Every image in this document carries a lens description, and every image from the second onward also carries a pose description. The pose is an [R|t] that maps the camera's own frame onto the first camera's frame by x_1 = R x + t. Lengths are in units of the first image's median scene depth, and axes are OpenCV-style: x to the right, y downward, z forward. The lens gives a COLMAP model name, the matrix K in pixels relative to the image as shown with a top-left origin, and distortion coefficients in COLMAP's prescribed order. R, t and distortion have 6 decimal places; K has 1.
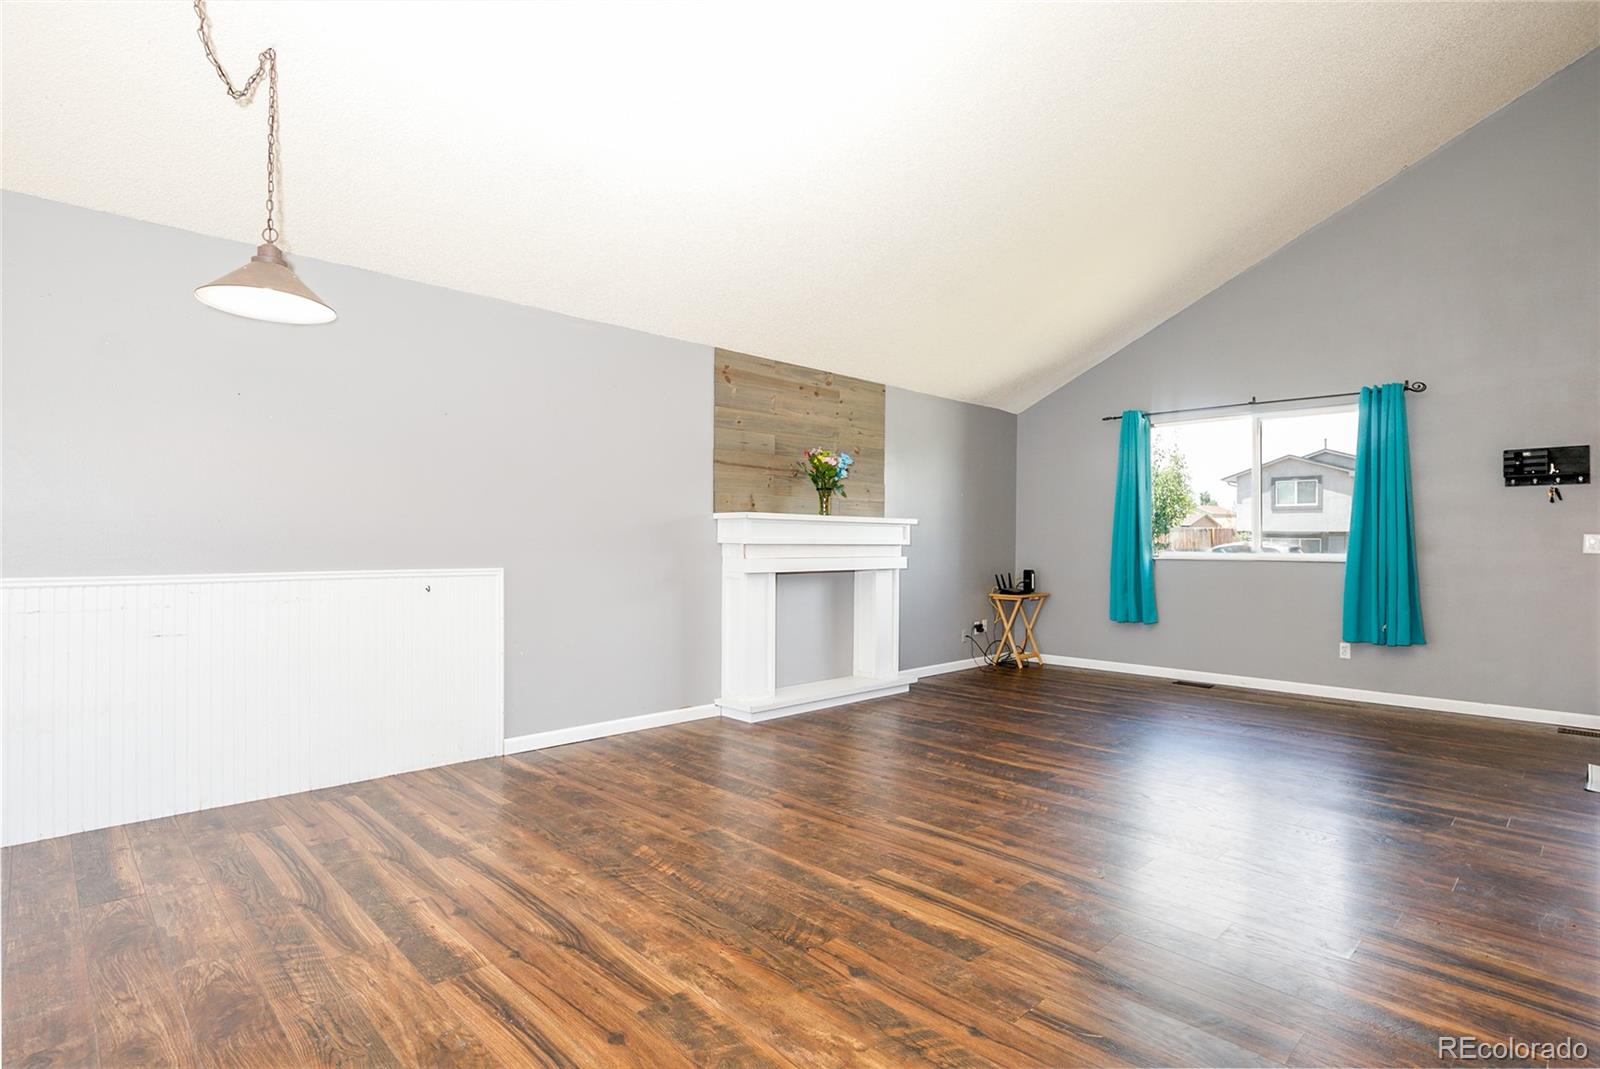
lens RADIAL K [[798.8, 0, 805.2], [0, 798.8, 531.1], [0, 0, 1]] dist [-0.012367, 0.001499]
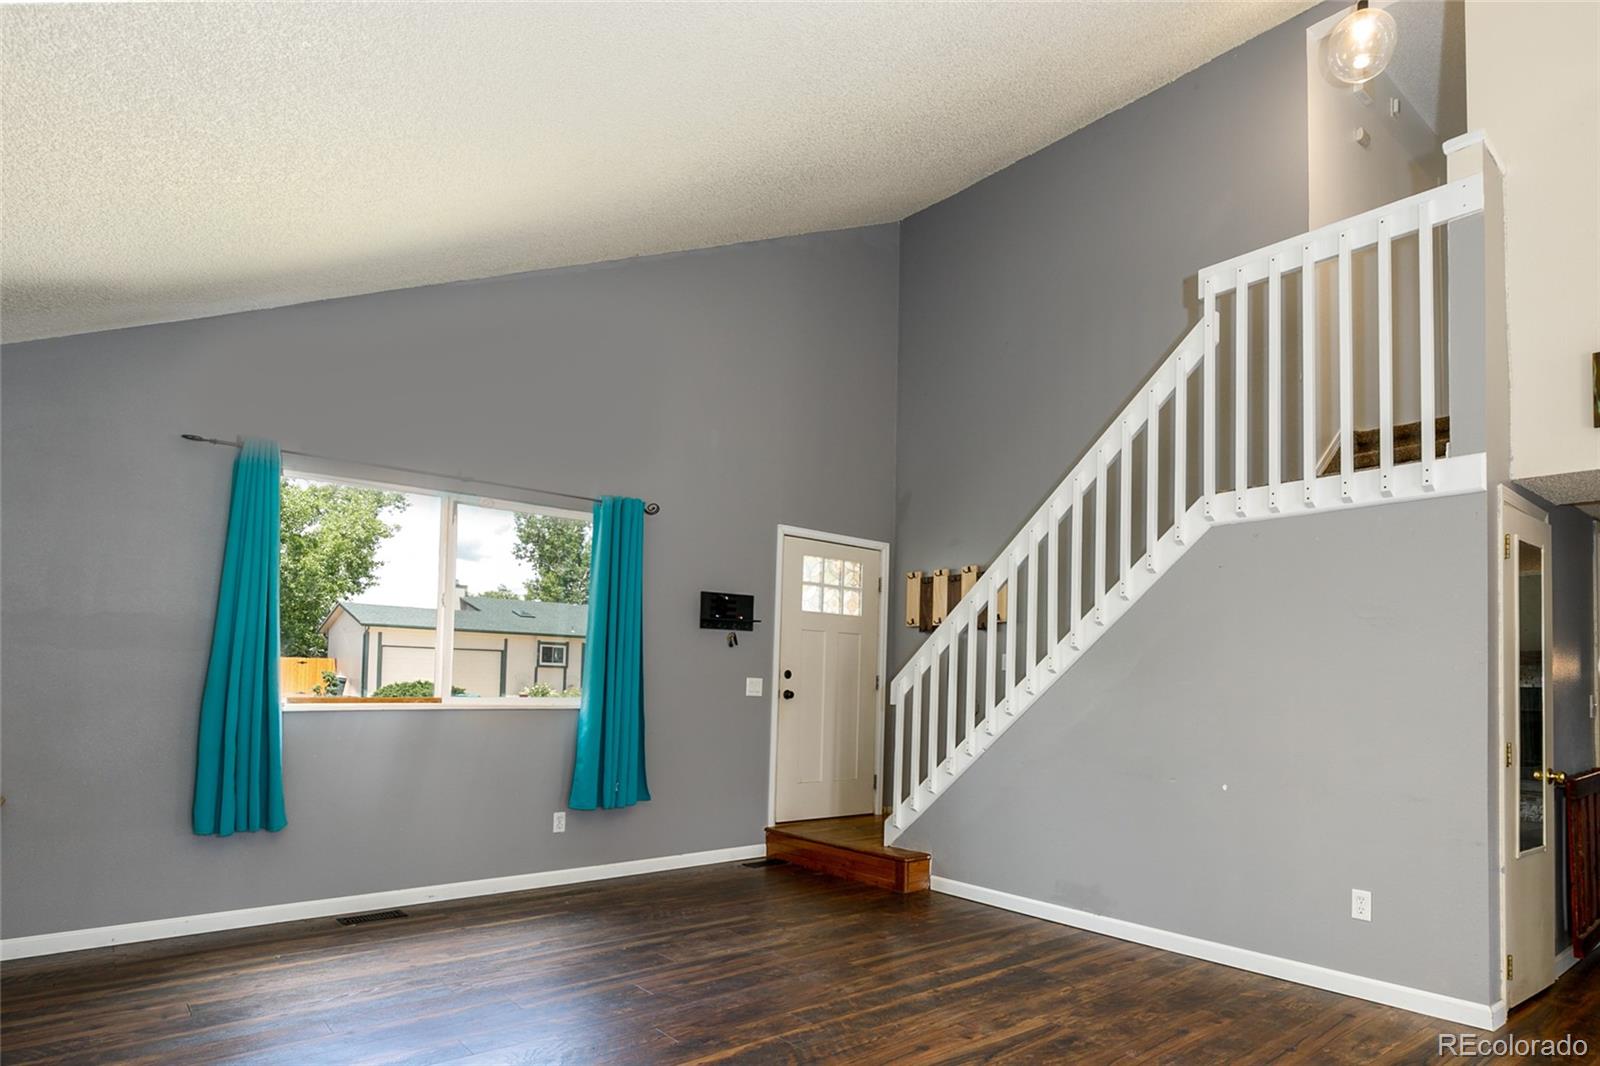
lens RADIAL K [[924.8, 0, 878.1], [0, 924.8, 635.9], [0, 0, 1]] dist [-0.005168, -0.001334]
pose [[0.046128, 0.047524, 0.997804, -0.508085], [-0.028058, 0.998535, -0.046262, 0.001452], [-0.998541, -0.025862, 0.047394, 1.477855]]
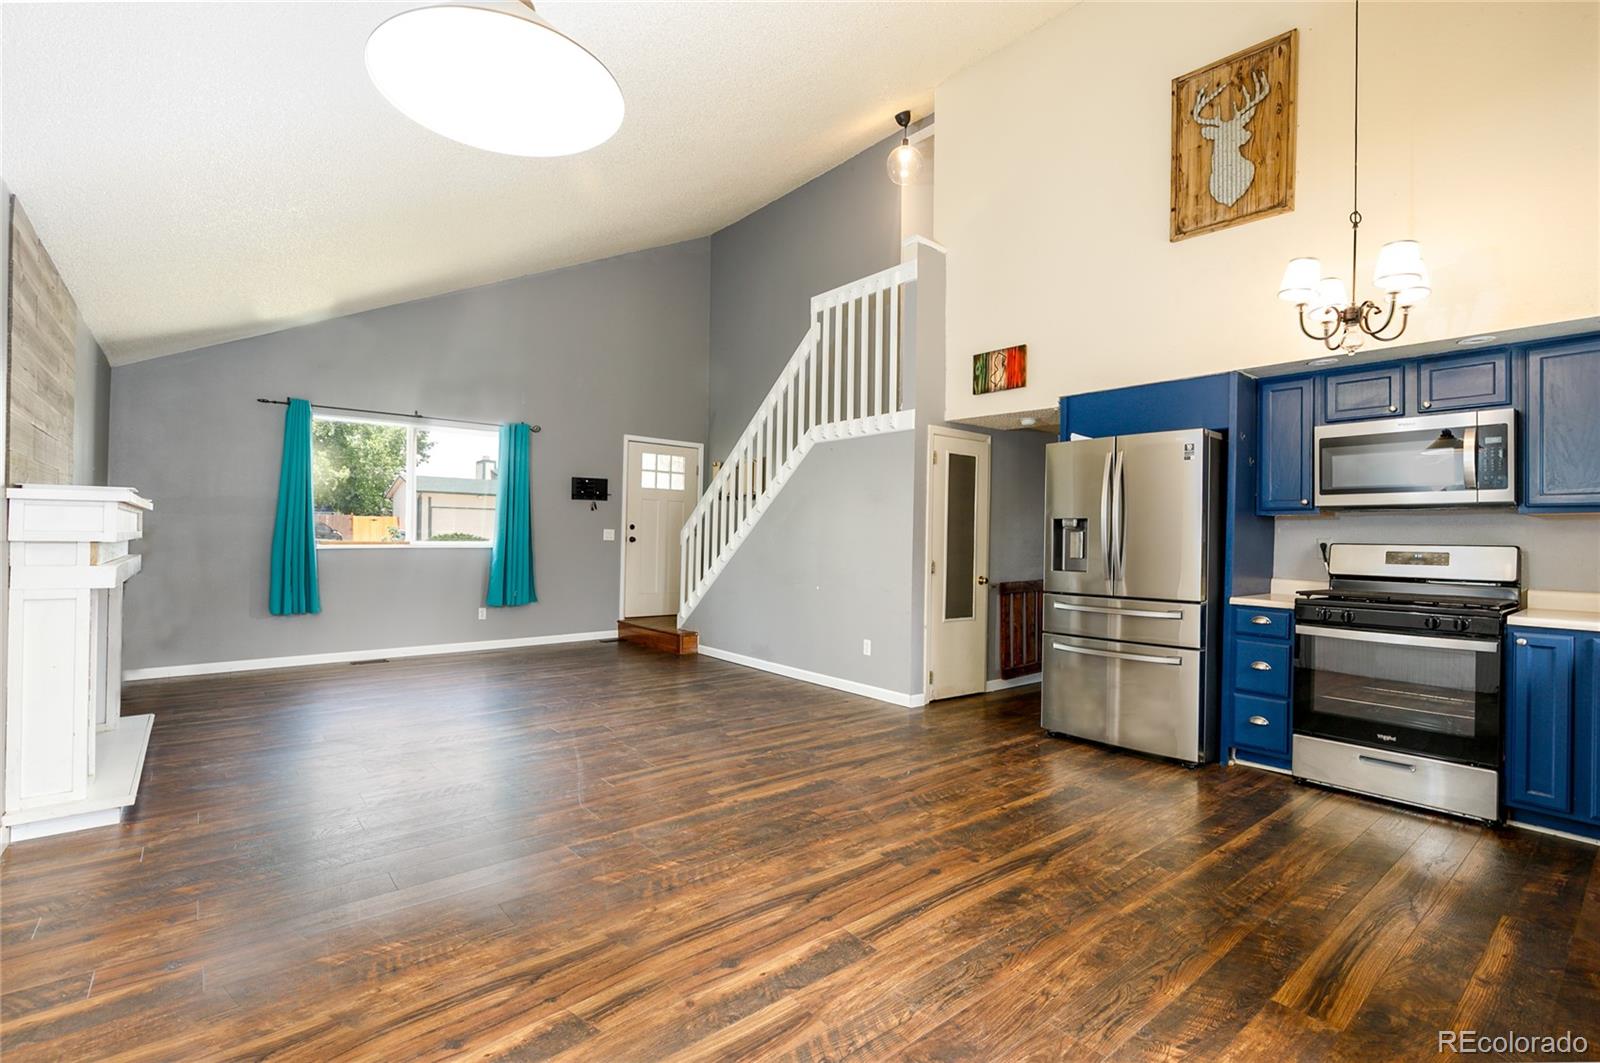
lens RADIAL K [[738.2, 0, 805.8], [0, 738.2, 524.6], [0, 0, 1]] dist [-0.004290, -0.000556]
pose [[0.082557, 0.007889, 0.996555, -1.187062], [-0.022690, 0.999724, -0.006034, -0.012174], [-0.996328, -0.022114, 0.082713, 0.807687]]
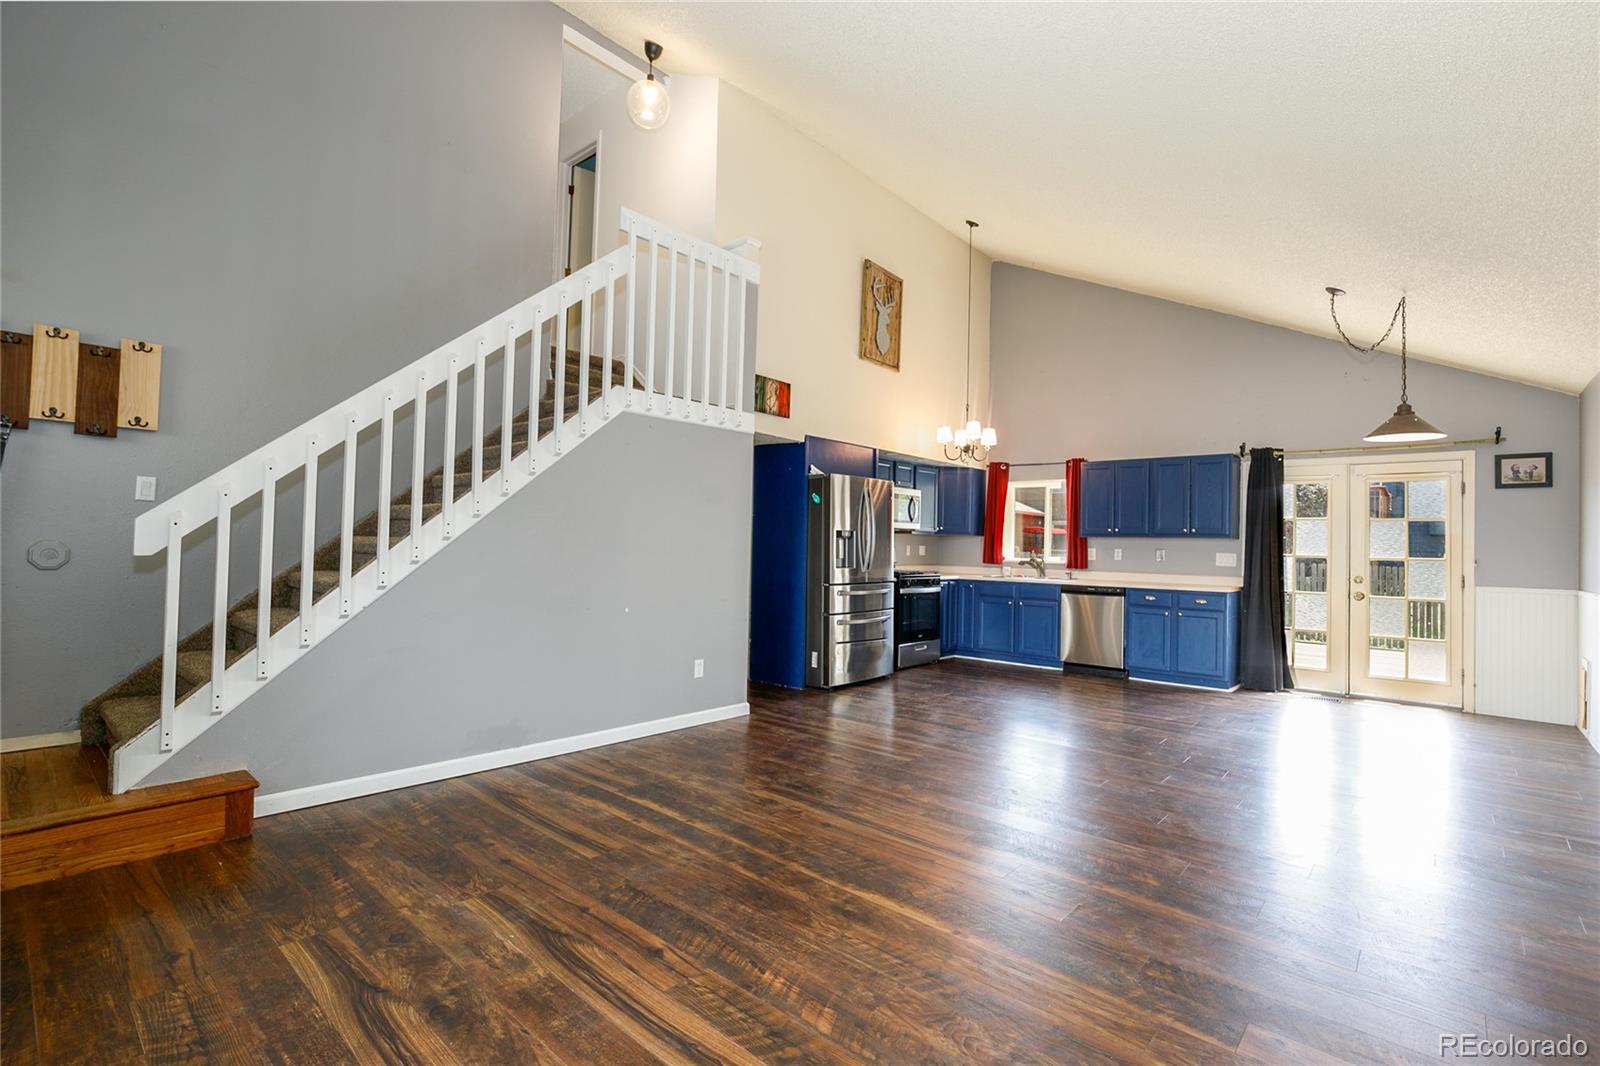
lens RADIAL K [[729.5, 0, 810.8], [0, 729.5, 530.5], [0, 0, 1]] dist [-0.009367, 0.000227]
pose [[-0.996590, -0.033695, -0.075316, 0.828109], [-0.031360, 0.998997, -0.031975, 0.027995], [0.076317, -0.029504, -0.996647, 2.662725]]
